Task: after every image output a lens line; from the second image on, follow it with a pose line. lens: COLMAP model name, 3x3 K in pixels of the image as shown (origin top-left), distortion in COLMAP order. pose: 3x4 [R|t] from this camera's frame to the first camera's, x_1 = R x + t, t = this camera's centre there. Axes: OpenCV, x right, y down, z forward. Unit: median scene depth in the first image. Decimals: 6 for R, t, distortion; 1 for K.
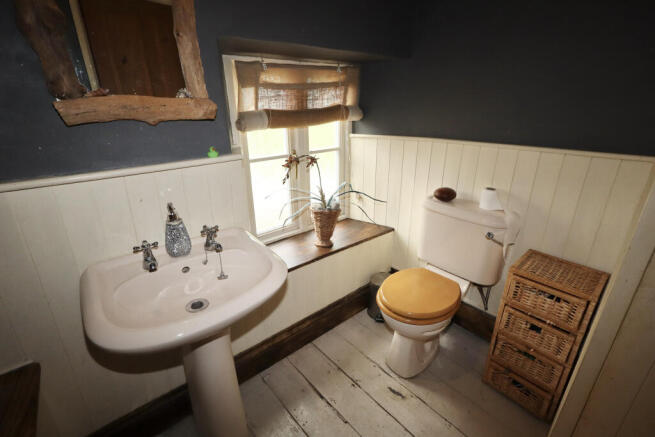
lens RADIAL K [[297.7, 0, 327.5], [0, 297.7, 218.5], [0, 0, 1]] dist [0.000846, 0.000552]
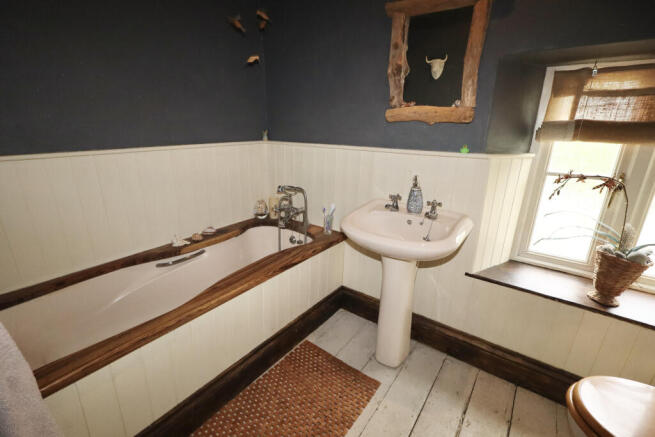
lens RADIAL K [[317.0, 0, 327.5], [0, 317.0, 218.5], [0, 0, 1]] dist [-0.002022, -0.000349]
pose [[0.221998, 0.316004, -0.922420, 0.622380], [-0.363591, 0.904621, 0.222401, -0.032013], [0.904720, 0.286011, 0.315721, 0.096858]]
